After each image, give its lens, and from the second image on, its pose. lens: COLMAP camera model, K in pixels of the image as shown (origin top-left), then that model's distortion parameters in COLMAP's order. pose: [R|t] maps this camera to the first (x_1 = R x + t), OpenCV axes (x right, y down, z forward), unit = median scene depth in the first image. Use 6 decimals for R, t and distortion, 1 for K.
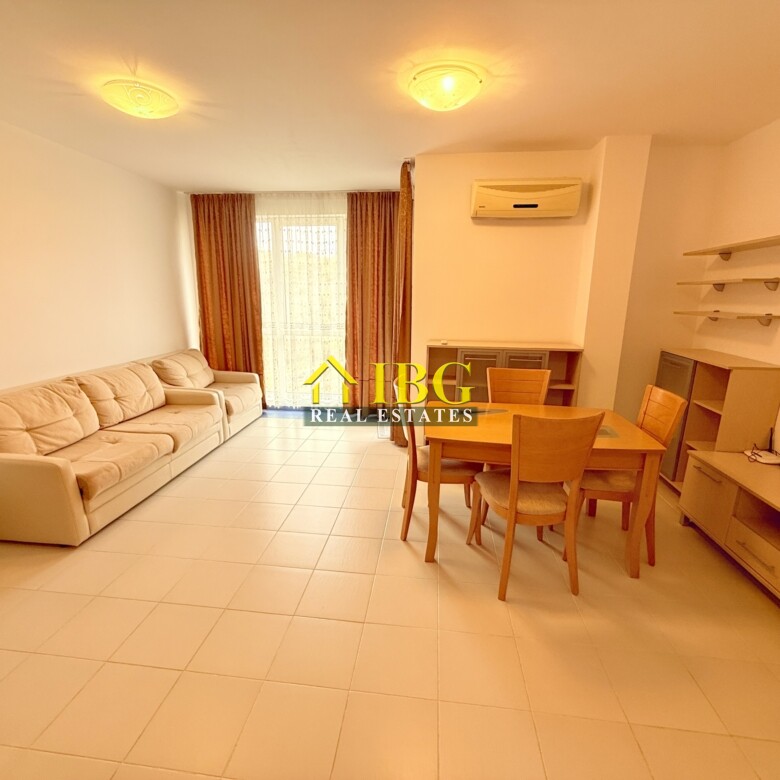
lens RADIAL K [[412.5, 0, 389.2], [0, 412.5, 392.8], [0, 0, 1]] dist [-0.000464, -0.001032]
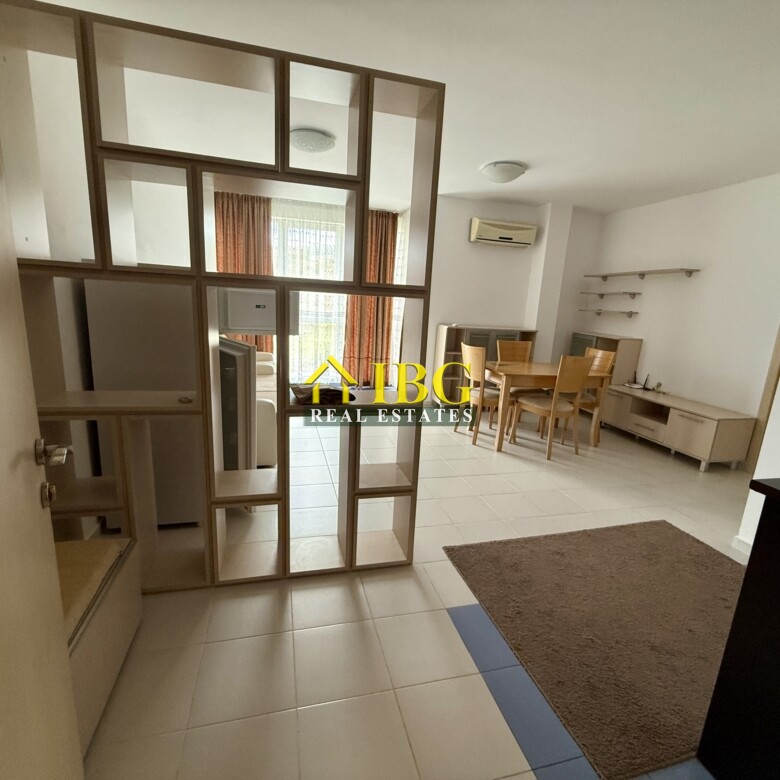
lens RADIAL K [[412.5, 0, 389.8], [0, 412.5, 391.4], [0, 0, 1]] dist [-0.000464, -0.001032]
pose [[0.930072, -0.038633, 0.365339, -0.695578], [0.039483, 0.999207, 0.005146, 0.105266], [-0.365248, 0.009639, 0.930860, -0.298947]]
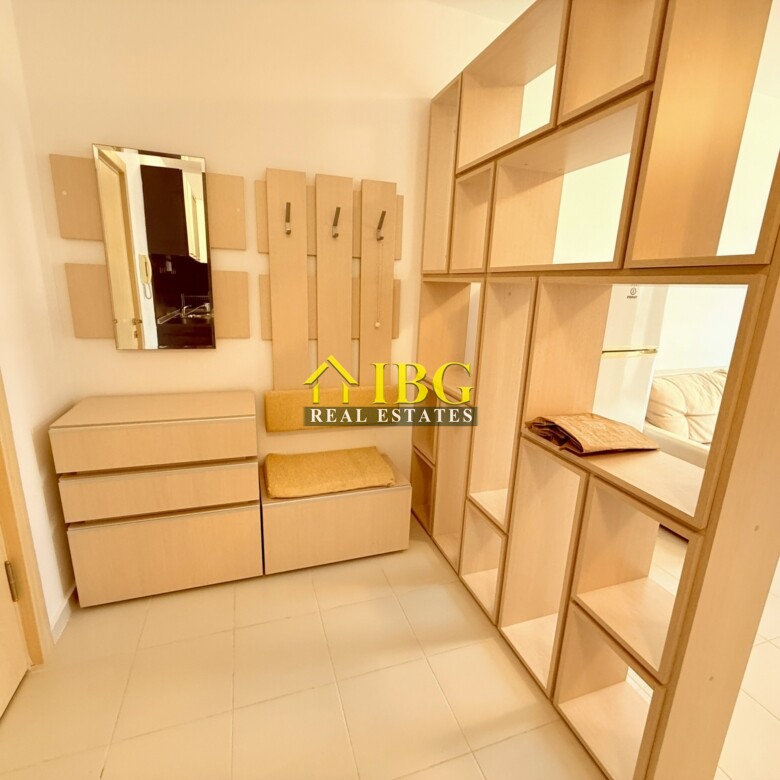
lens RADIAL K [[412.5, 0, 388.9], [0, 412.5, 392.3], [0, 0, 1]] dist [-0.000464, -0.001032]
pose [[0.416530, 0.215906, -0.883112, -0.274382], [-0.230395, 0.964748, 0.127196, 0.064731], [0.879444, 0.150483, 0.451590, -0.056919]]
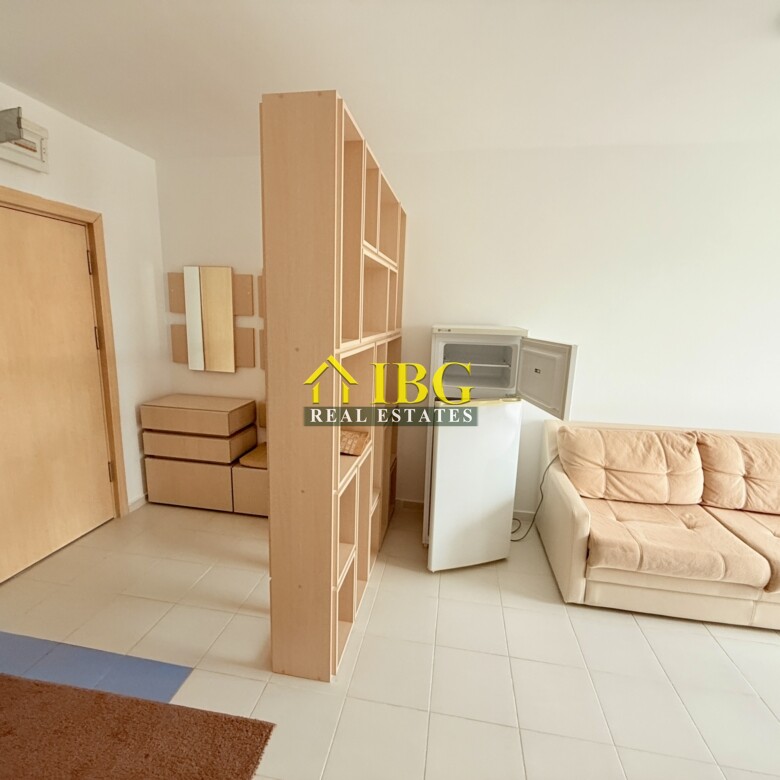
lens RADIAL K [[412.5, 0, 386.1], [0, 412.5, 388.0], [0, 0, 1]] dist [-0.000464, -0.001032]
pose [[-0.070140, 0.167112, -0.983440, 0.074776], [-0.256535, 0.949688, 0.179673, -0.113190], [0.963986, 0.264889, -0.023741, 0.402027]]
